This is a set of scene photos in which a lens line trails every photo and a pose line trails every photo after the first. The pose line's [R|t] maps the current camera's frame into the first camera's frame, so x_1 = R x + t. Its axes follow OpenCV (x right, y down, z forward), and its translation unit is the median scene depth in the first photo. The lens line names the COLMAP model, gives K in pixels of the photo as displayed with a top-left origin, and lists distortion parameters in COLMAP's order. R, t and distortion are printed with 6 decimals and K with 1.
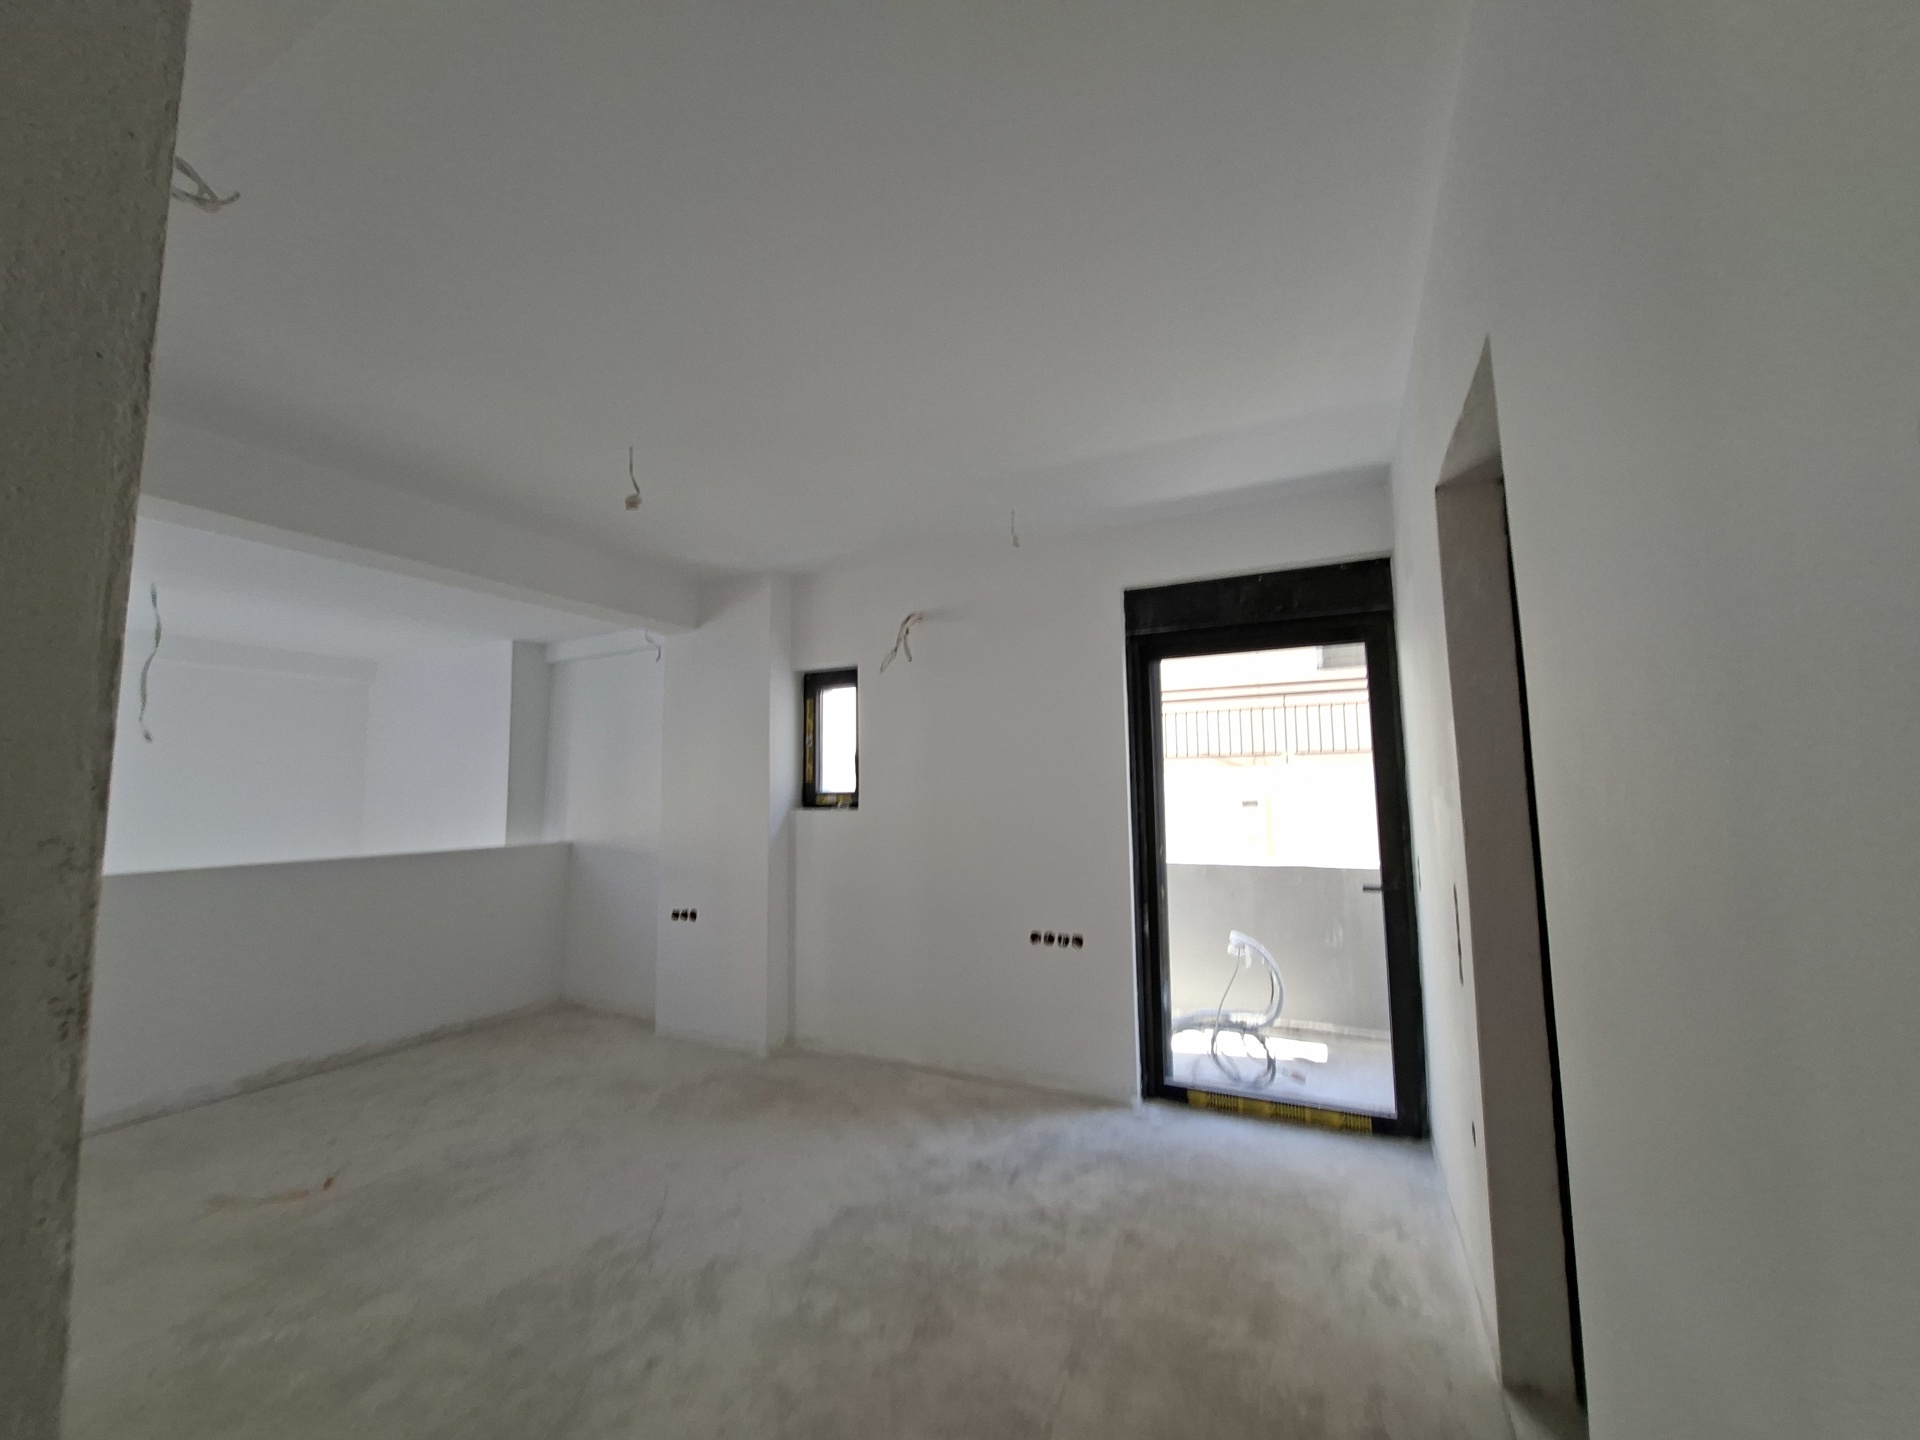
lens RADIAL K [[751.0, 0, 955.2], [0, 751.0, 721.7], [0, 0, 1]] dist [-0.008067, 0.000956]
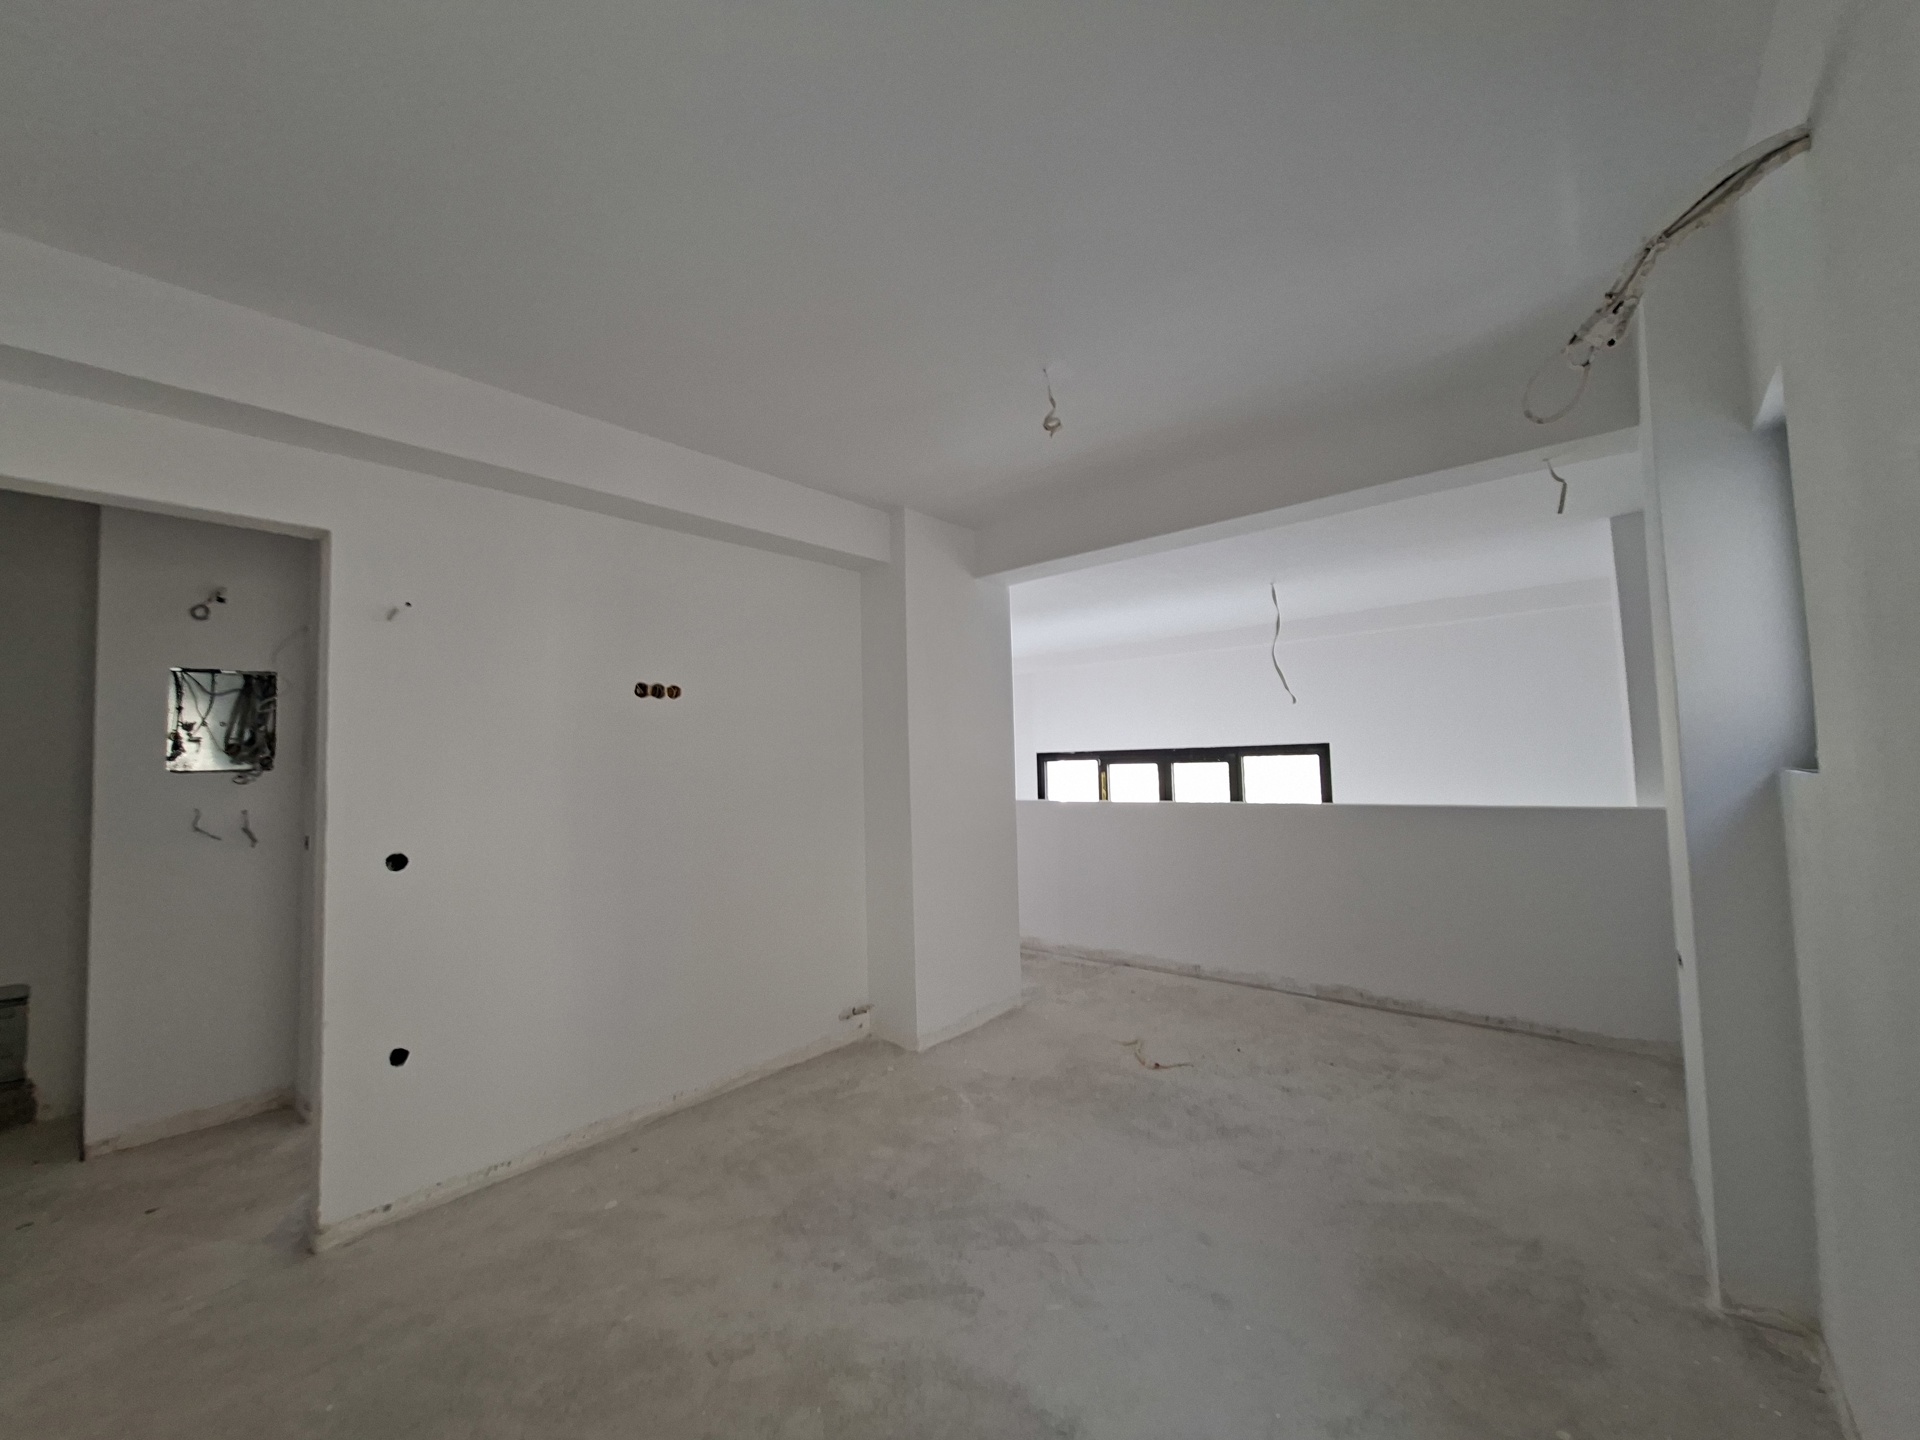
lens RADIAL K [[751.0, 0, 961.1], [0, 751.0, 719.2], [0, 0, 1]] dist [-0.008067, 0.000956]
pose [[-0.247523, -0.037205, -0.968167, 0.600103], [0.127503, 0.989321, -0.070615, 0.132277], [0.960456, -0.140923, -0.240136, 1.403819]]
